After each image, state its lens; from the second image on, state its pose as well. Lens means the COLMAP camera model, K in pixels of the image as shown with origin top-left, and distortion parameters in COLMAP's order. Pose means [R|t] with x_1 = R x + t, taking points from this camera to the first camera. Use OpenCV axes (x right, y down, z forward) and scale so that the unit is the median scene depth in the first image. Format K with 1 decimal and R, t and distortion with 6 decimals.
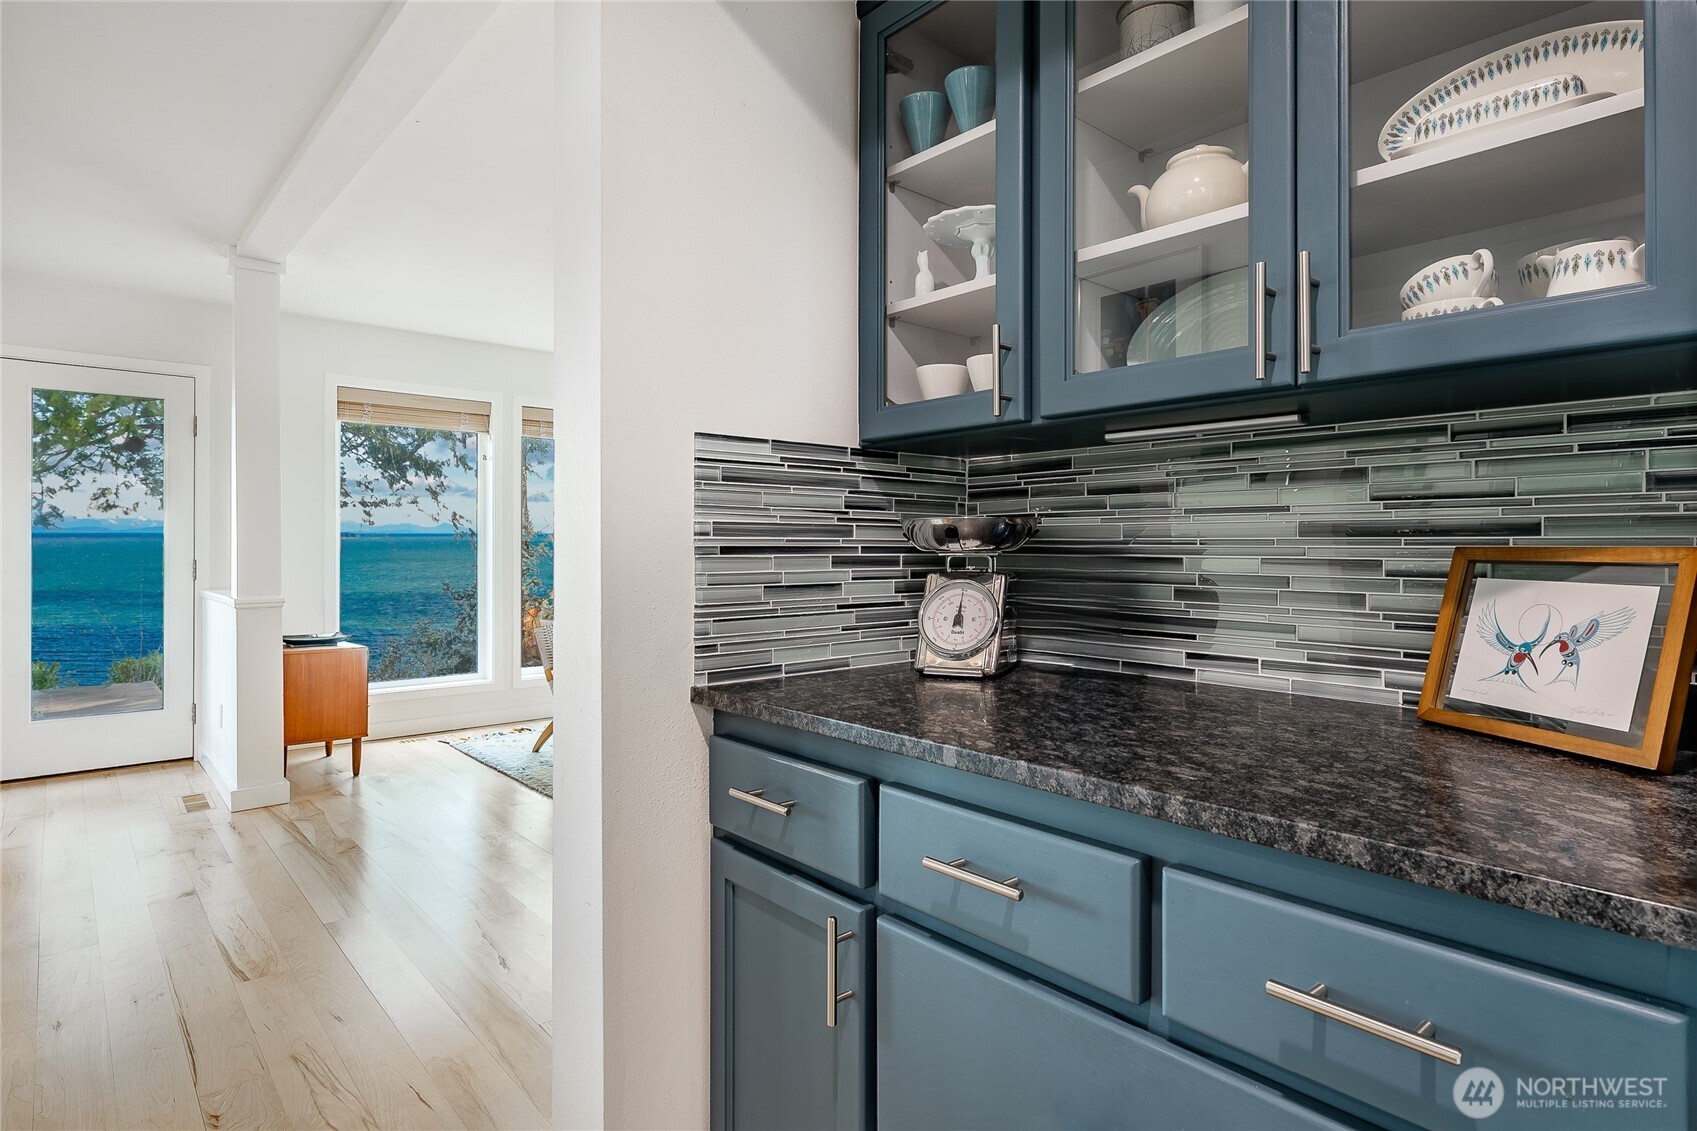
lens RADIAL K [[862.5, 0, 848.2], [0, 862.5, 558.5], [0, 0, 1]] dist [-0.005573, -0.002243]
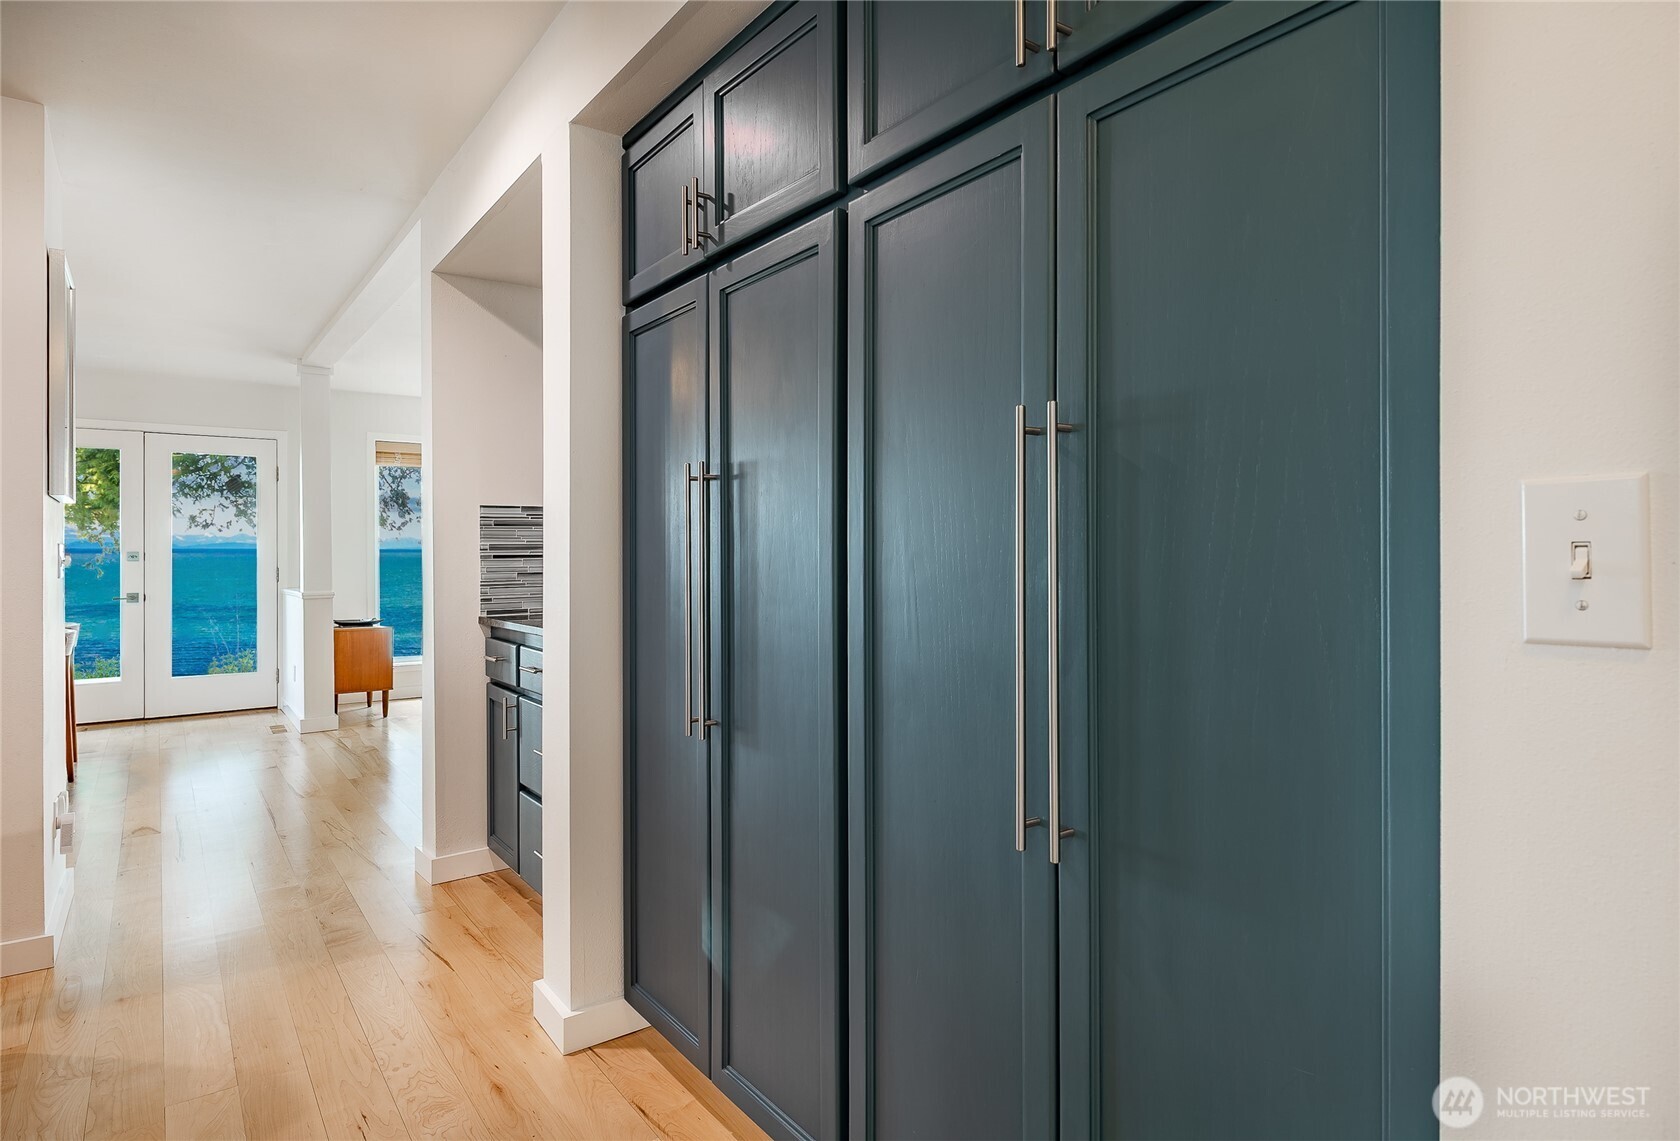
lens RADIAL K [[871.9, 0, 839.5], [0, 871.9, 562.7], [0, 0, 1]] dist [0.000248, 0.000931]
pose [[0.996606, -0.009923, -0.081714, 0.349908], [0.009585, 0.999944, -0.004526, 0.009264], [0.081754, 0.003728, 0.996646, -0.446830]]
